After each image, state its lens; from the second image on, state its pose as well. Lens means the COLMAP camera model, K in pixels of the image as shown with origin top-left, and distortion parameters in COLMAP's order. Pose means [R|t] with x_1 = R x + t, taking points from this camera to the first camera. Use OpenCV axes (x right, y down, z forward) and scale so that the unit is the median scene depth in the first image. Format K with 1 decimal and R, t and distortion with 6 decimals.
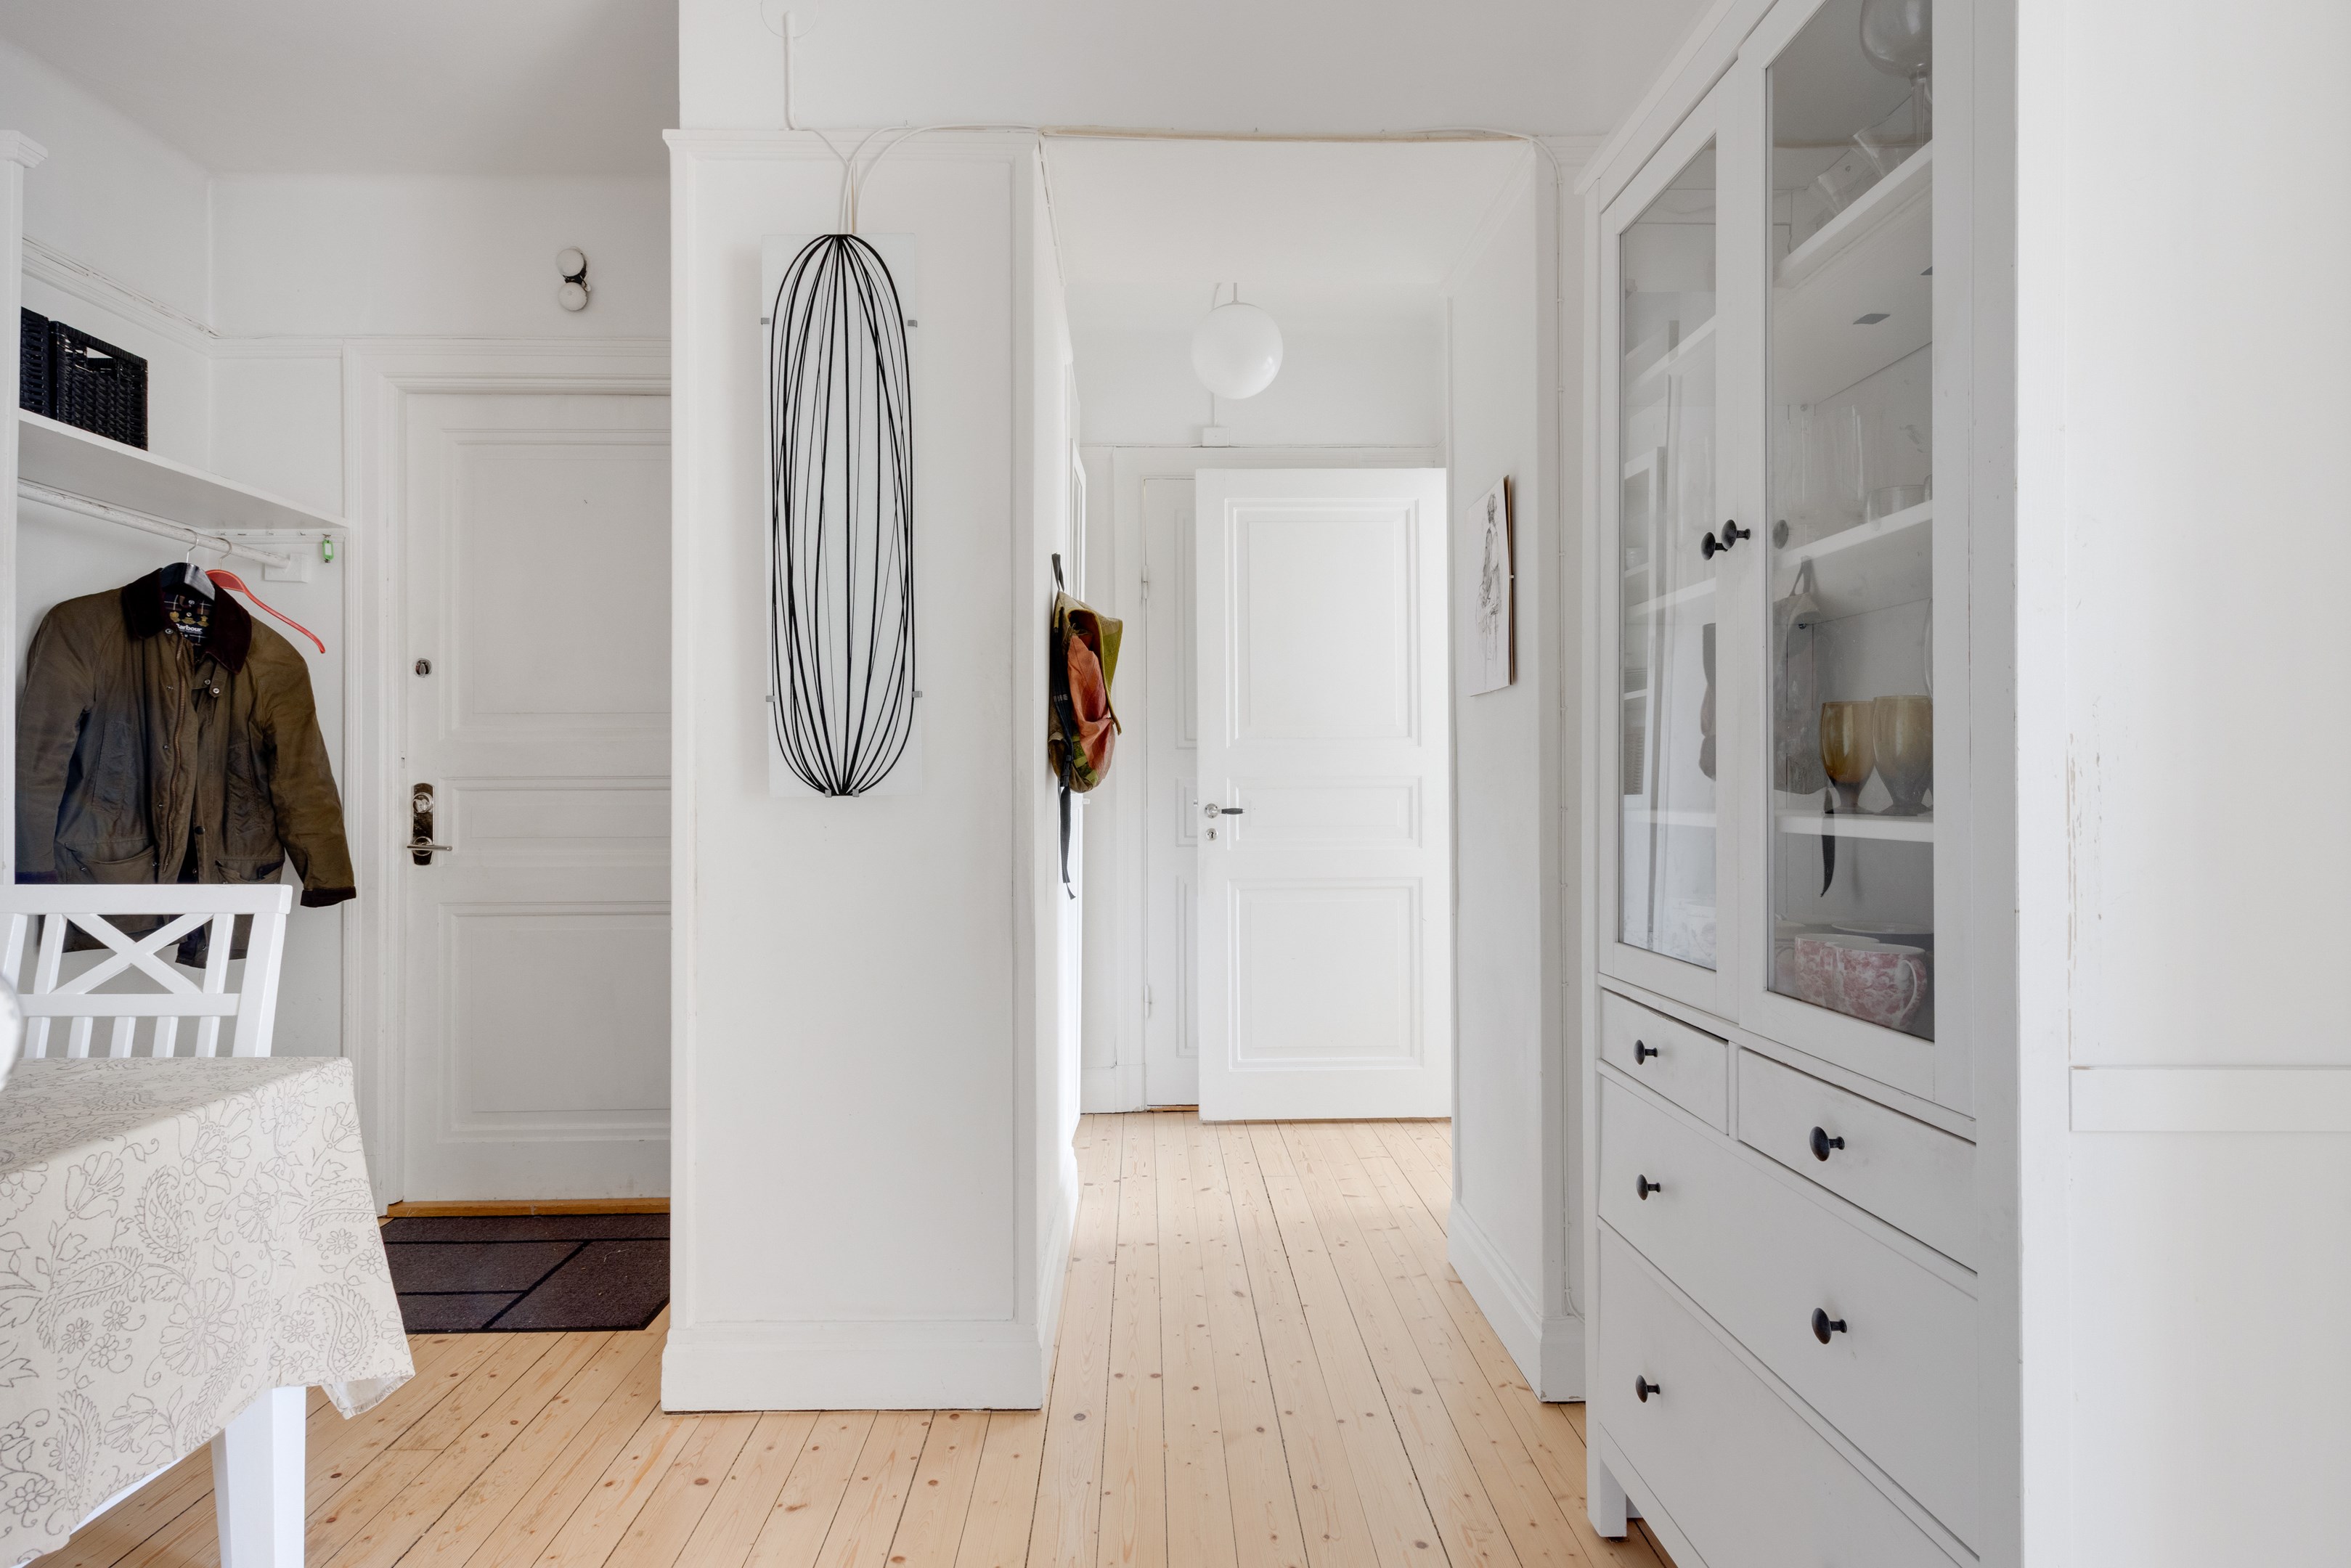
lens RADIAL K [[1250.6, 0, 1168.1], [0, 1250.6, 766.4], [0, 0, 1]] dist [-0.000890, 0.001746]
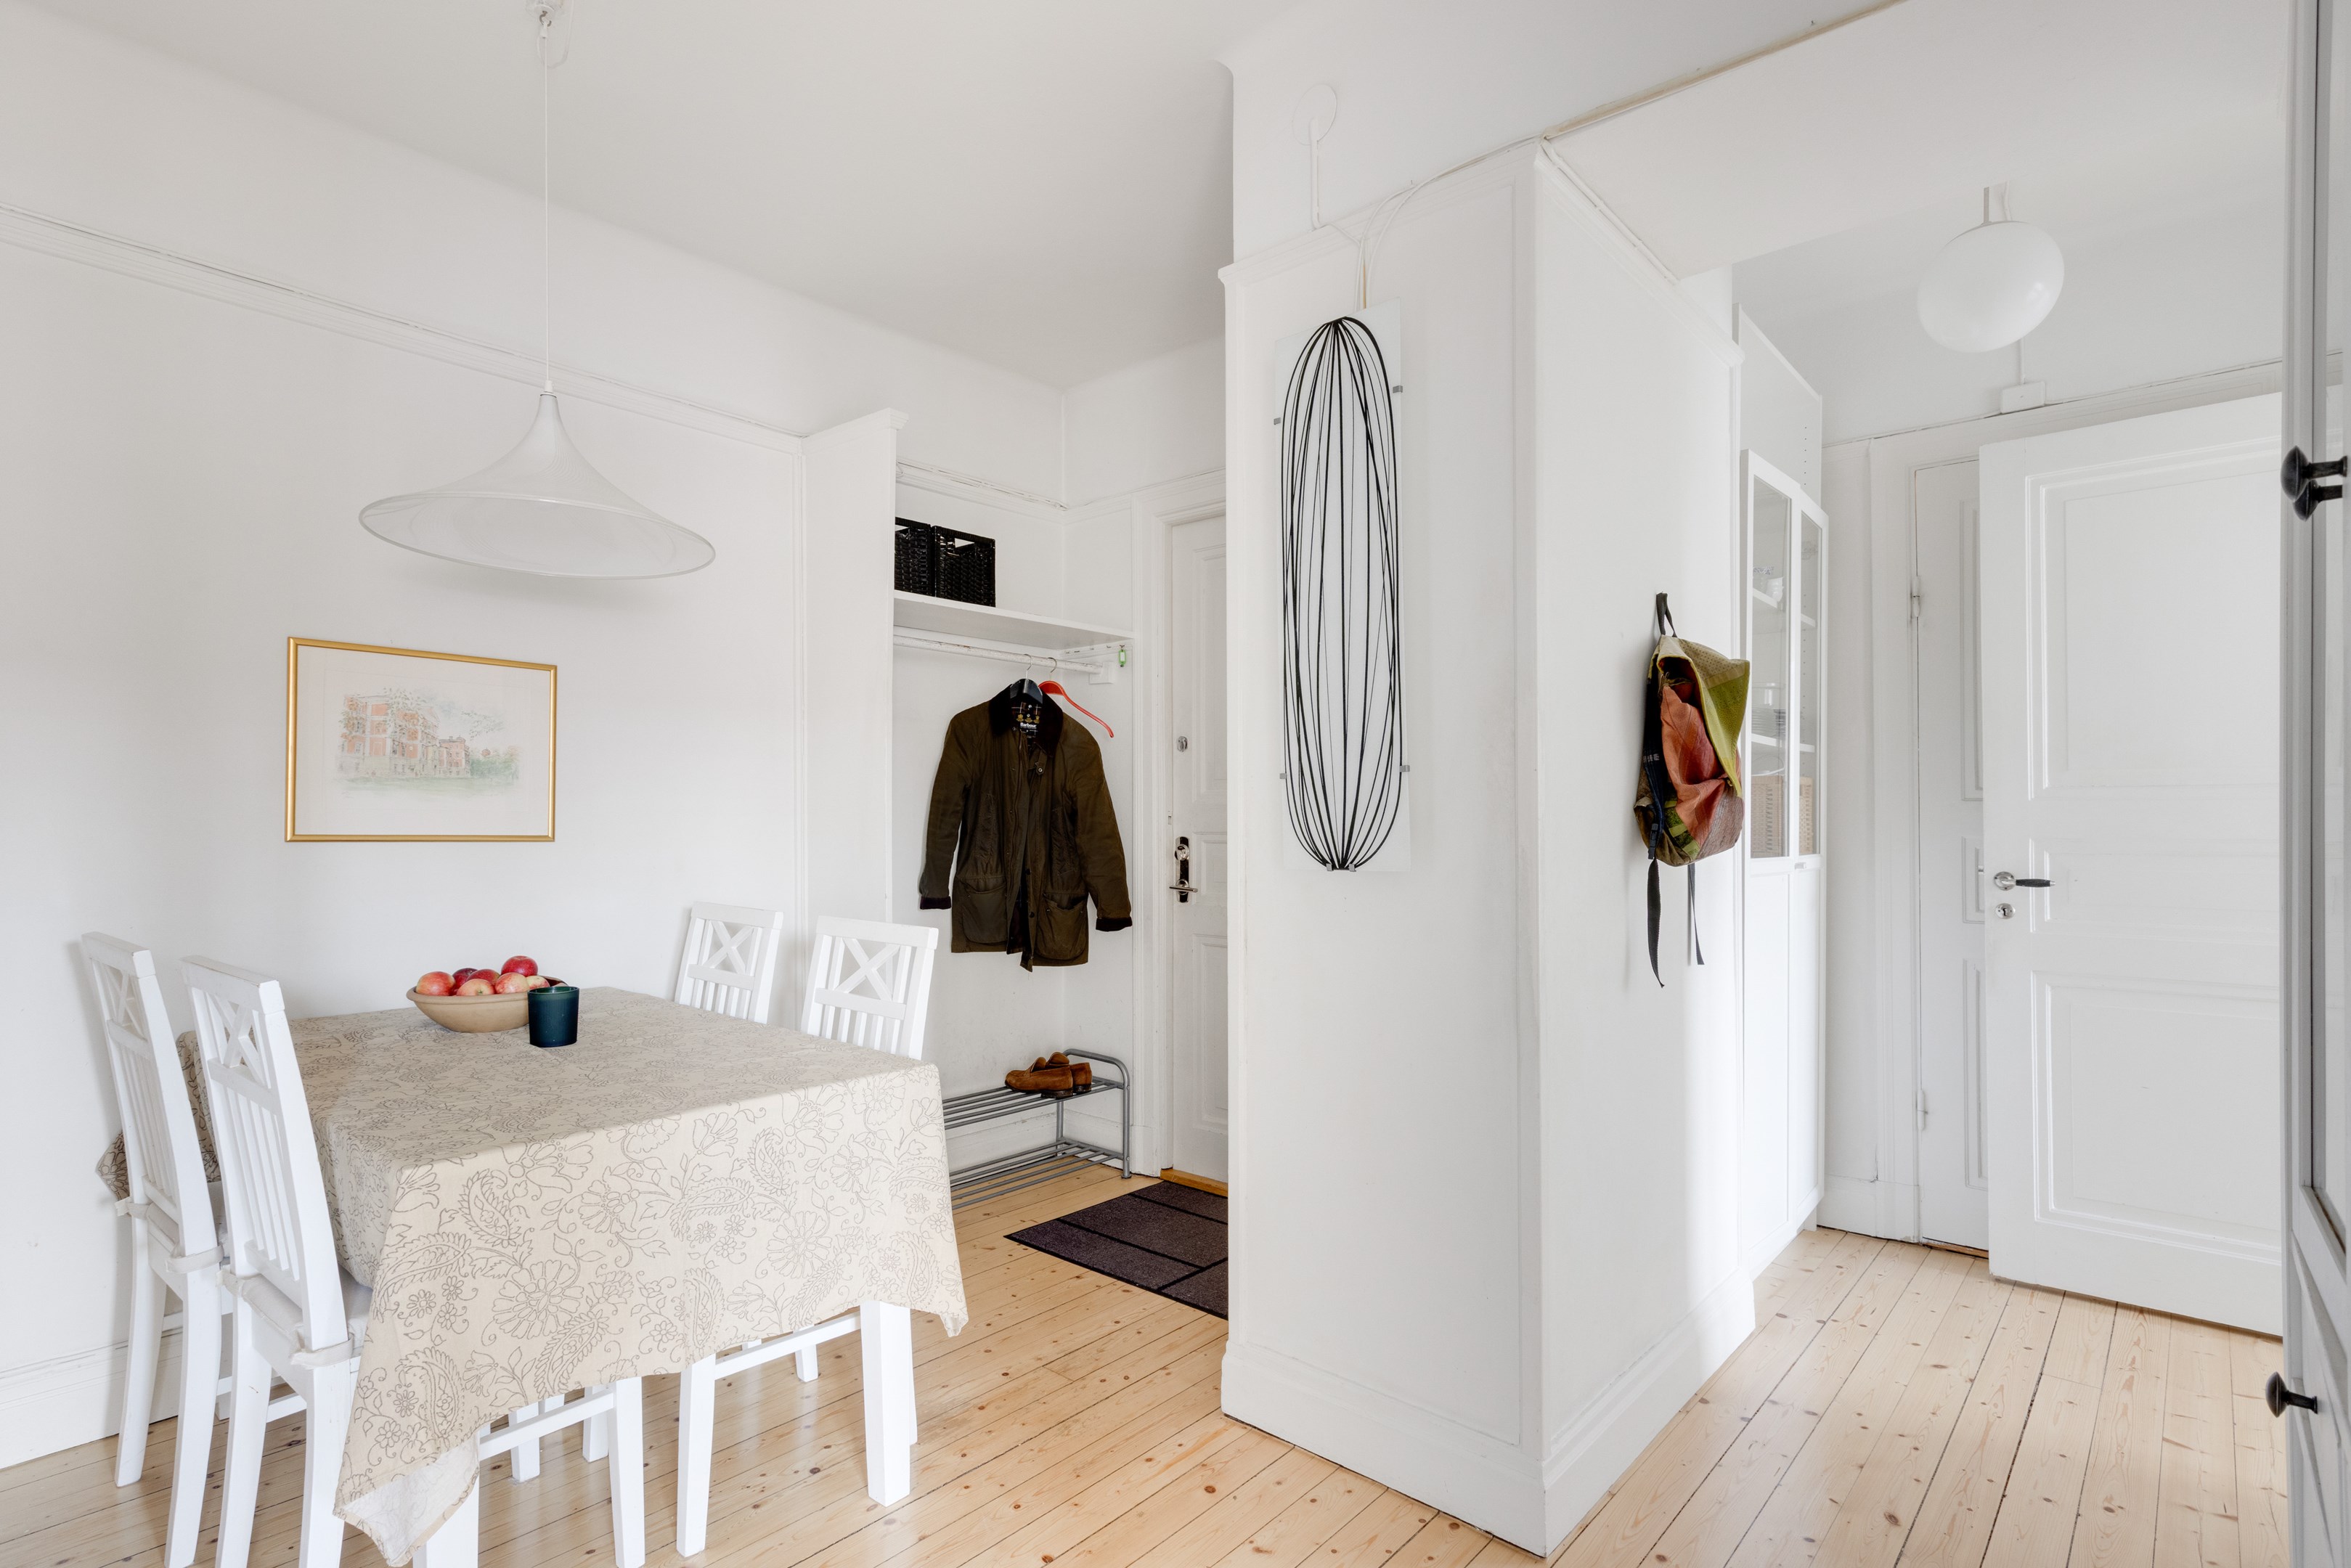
lens RADIAL K [[1170.6, 0, 1186.5], [0, 1170.6, 801.6], [0, 0, 1]] dist [0.008525, -0.000819]
pose [[0.730495, -0.004011, -0.682906, 0.284032], [0.007539, 0.999969, 0.002191, -0.033595], [0.682876, -0.006749, 0.730503, 0.204516]]
